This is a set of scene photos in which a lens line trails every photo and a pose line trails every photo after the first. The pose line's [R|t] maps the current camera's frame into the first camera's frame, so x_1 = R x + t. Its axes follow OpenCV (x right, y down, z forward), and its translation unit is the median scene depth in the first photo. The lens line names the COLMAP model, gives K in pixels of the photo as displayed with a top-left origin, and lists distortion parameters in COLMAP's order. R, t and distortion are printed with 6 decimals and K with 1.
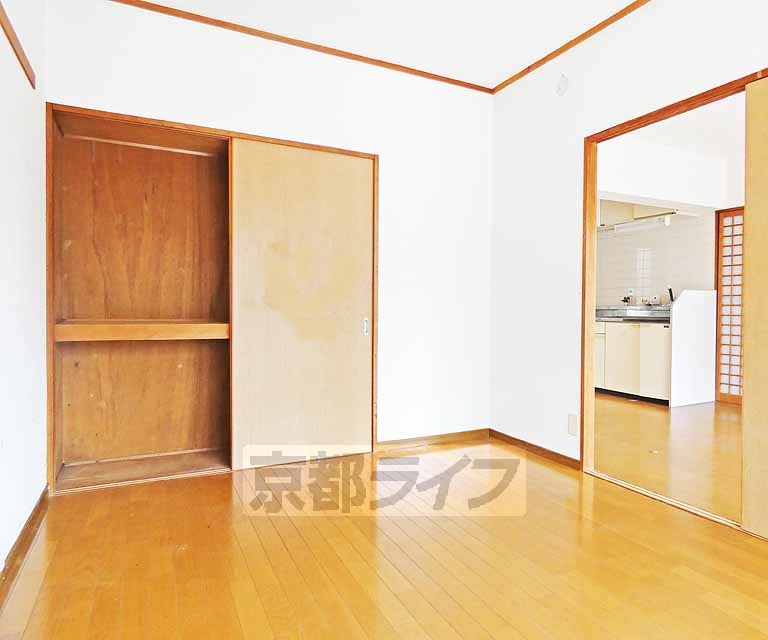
lens RADIAL K [[512.6, 0, 389.5], [0, 512.6, 318.4], [0, 0, 1]] dist [-0.011690, 0.008094]
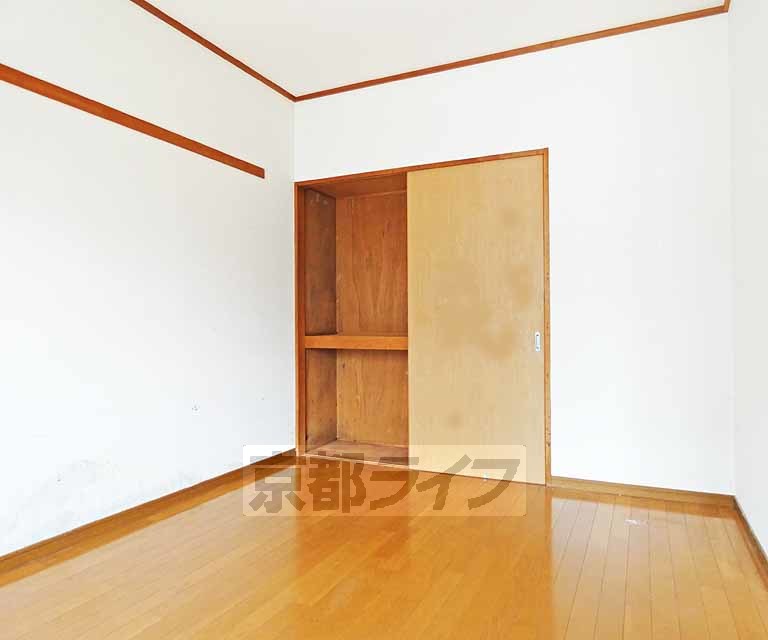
lens RADIAL K [[512.6, 0, 389.1], [0, 512.6, 320.6], [0, 0, 1]] dist [-0.011690, 0.008094]
pose [[0.619360, -0.013782, -0.784986, 0.508833], [-0.005273, 0.999750, -0.021713, -0.000994], [0.785089, 0.017587, 0.619133, 0.250003]]
